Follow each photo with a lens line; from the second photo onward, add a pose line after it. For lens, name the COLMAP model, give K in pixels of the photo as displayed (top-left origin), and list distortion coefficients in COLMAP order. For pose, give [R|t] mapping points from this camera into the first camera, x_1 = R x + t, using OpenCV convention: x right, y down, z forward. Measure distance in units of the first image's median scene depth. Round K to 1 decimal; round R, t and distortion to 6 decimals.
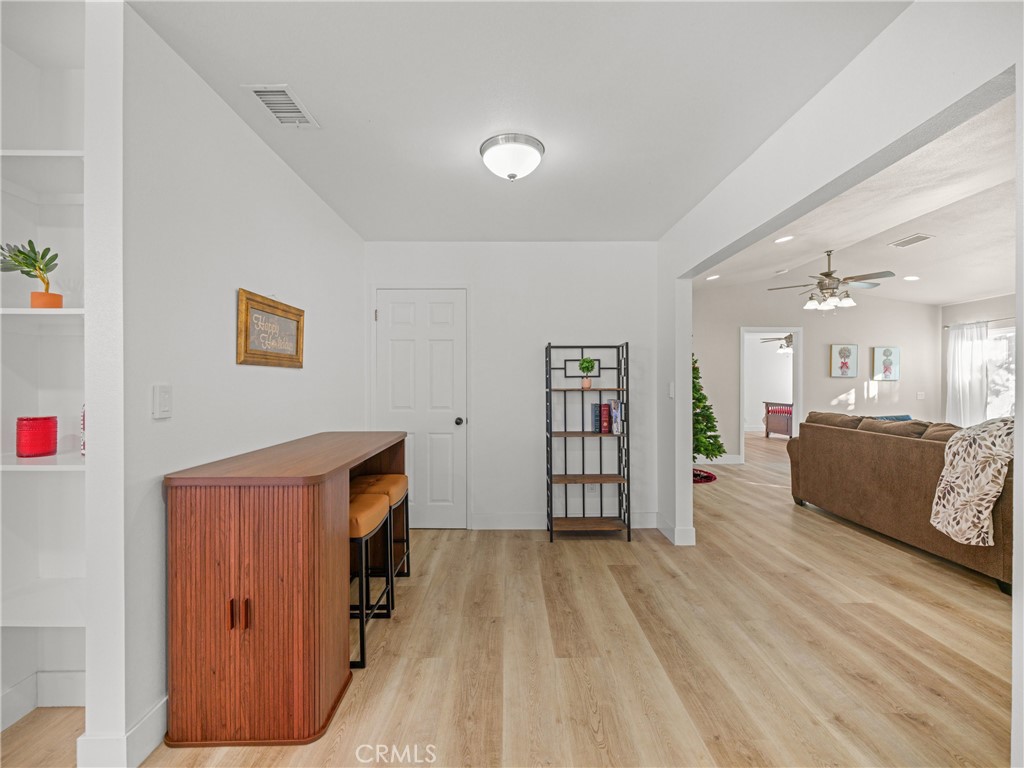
lens RADIAL K [[464.2, 0, 512.7], [0, 464.2, 386.4], [0, 0, 1]] dist [-0.002138, 0.000636]
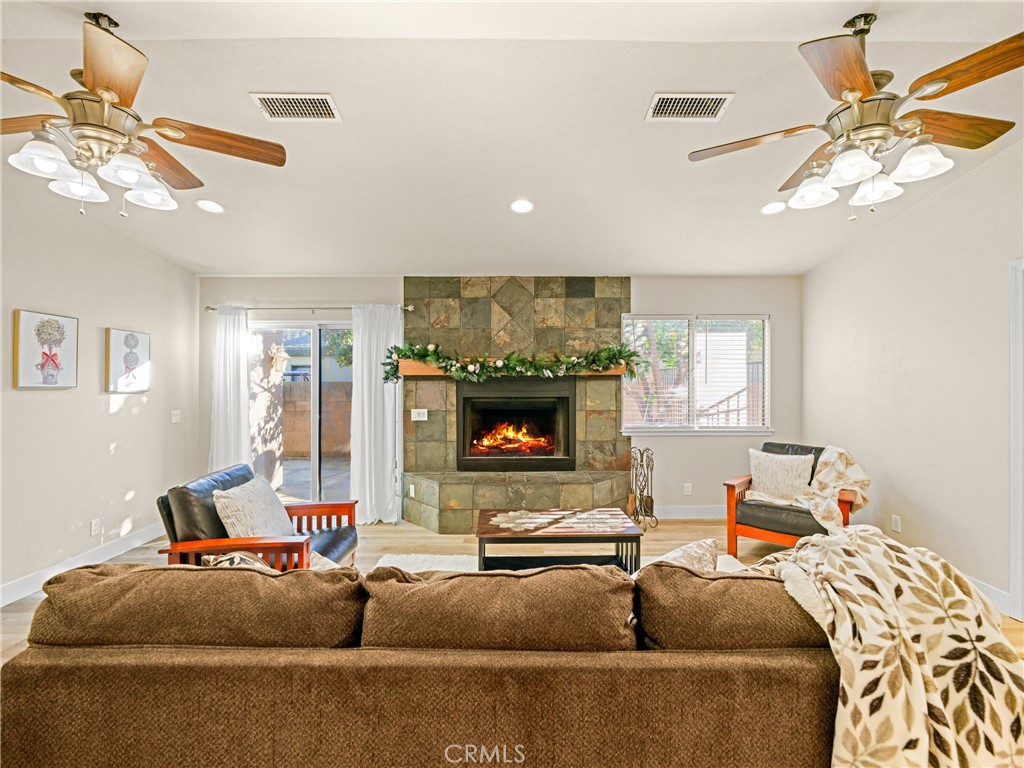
lens RADIAL K [[464.2, 0, 511.4], [0, 464.2, 381.6], [0, 0, 1]] dist [-0.002138, 0.000636]
pose [[0.004537, -0.002197, 0.999987, 0.662110], [0.003433, 0.999992, 0.002181, -0.060501], [-0.999984, 0.003423, 0.004545, 1.326482]]
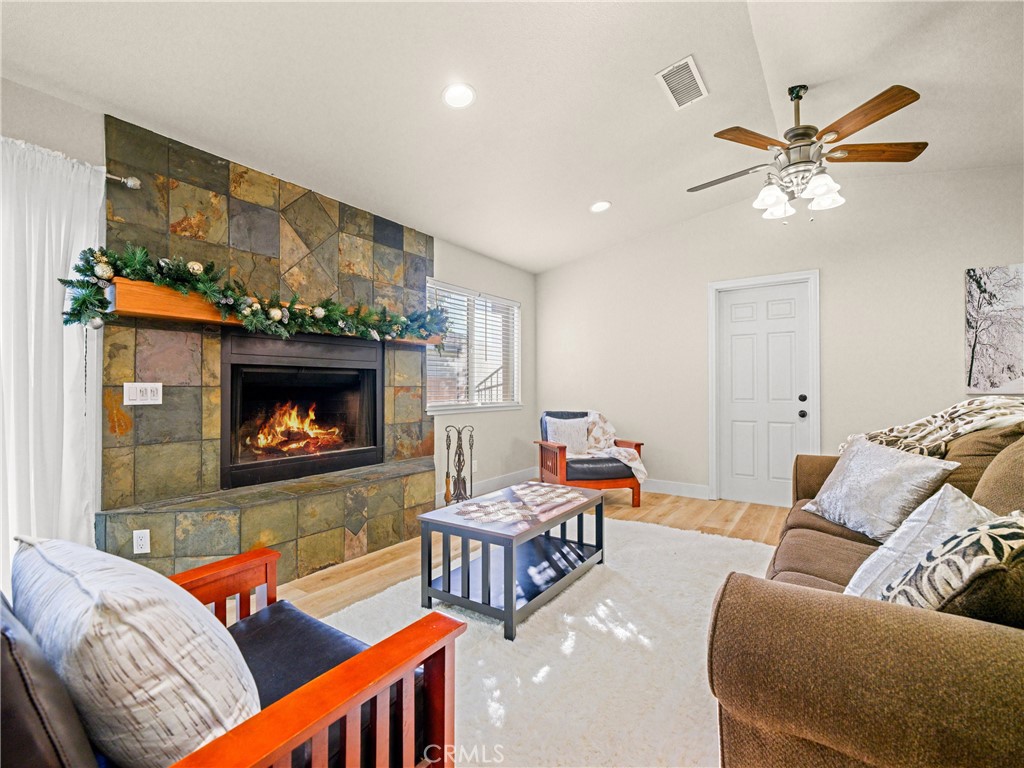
lens RADIAL K [[464.2, 0, 512.8], [0, 464.2, 384.2], [0, 0, 1]] dist [-0.002138, 0.000636]
pose [[-0.815248, 0.004083, 0.579097, 1.213716], [0.001644, 0.999987, -0.004736, 0.039392], [-0.579109, -0.002909, -0.815245, 1.916600]]
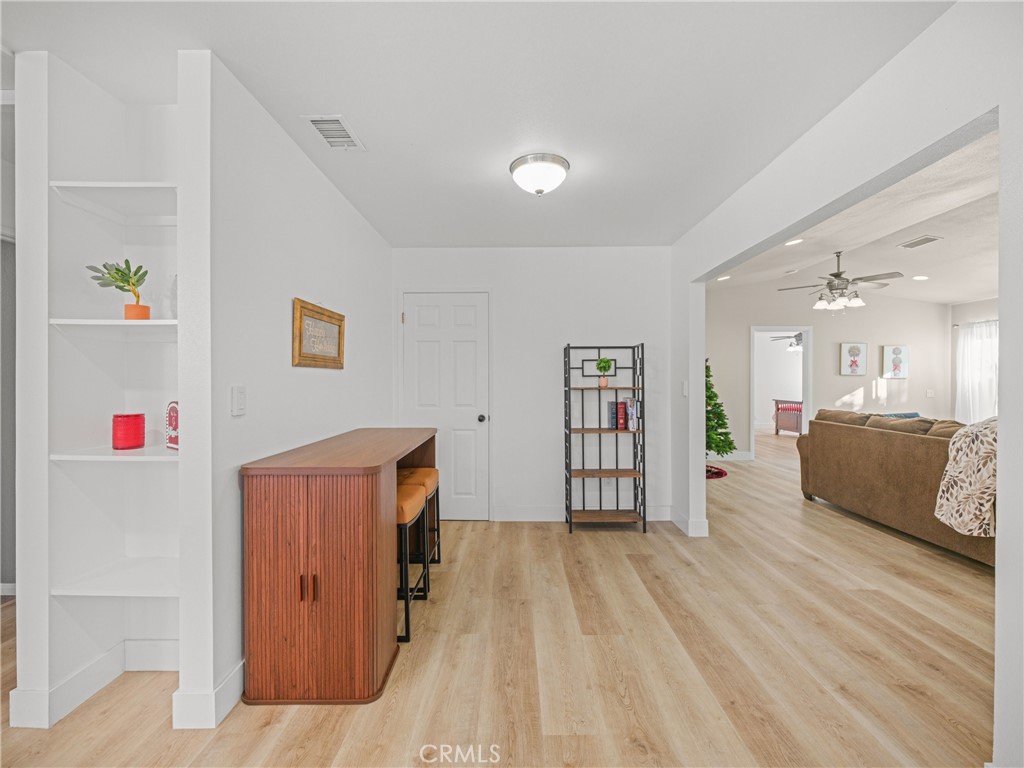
lens RADIAL K [[464.2, 0, 511.2], [0, 464.2, 384.2], [0, 0, 1]] dist [-0.002138, 0.000636]
pose [[0.999837, -0.000665, -0.018018, -0.038915], [0.000687, 0.999999, 0.001218, -0.004535], [0.018017, -0.001230, 0.999837, -0.067096]]
